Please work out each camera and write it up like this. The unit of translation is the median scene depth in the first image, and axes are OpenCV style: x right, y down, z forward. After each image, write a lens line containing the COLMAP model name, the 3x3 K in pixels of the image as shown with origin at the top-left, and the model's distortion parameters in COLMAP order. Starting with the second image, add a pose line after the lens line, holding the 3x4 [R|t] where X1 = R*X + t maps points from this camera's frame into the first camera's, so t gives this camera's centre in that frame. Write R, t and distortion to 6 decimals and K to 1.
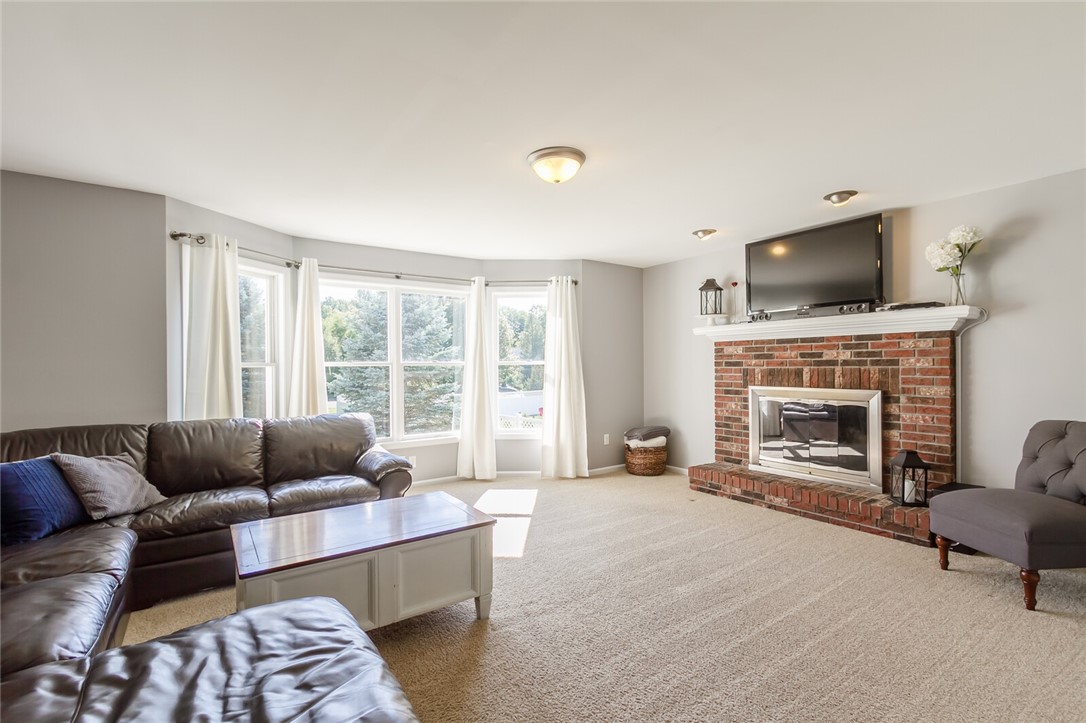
lens RADIAL K [[495.9, 0, 539.5], [0, 495.9, 367.9], [0, 0, 1]] dist [0.009782, -0.002105]
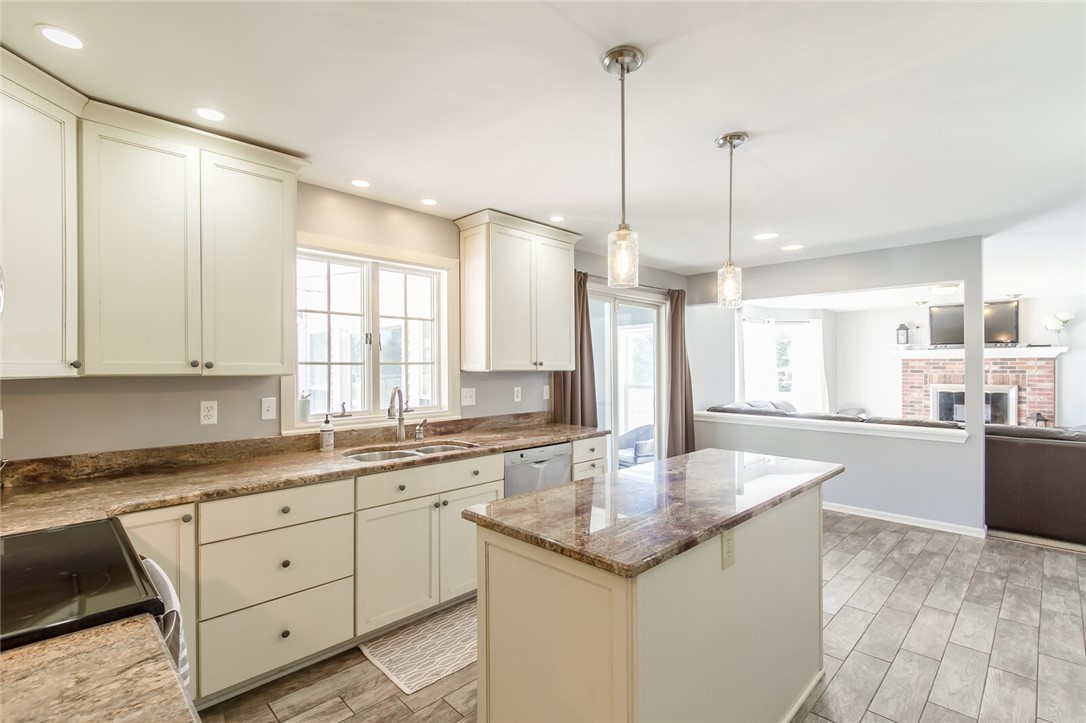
lens RADIAL K [[495.9, 0, 549.6], [0, 495.9, 364.8], [0, 0, 1]] dist [0.009782, -0.002105]
pose [[0.981163, 0.001448, 0.193176, -1.626361], [0.000075, 0.999969, -0.007879, -0.023376], [-0.193182, 0.007745, 0.981132, -0.664798]]
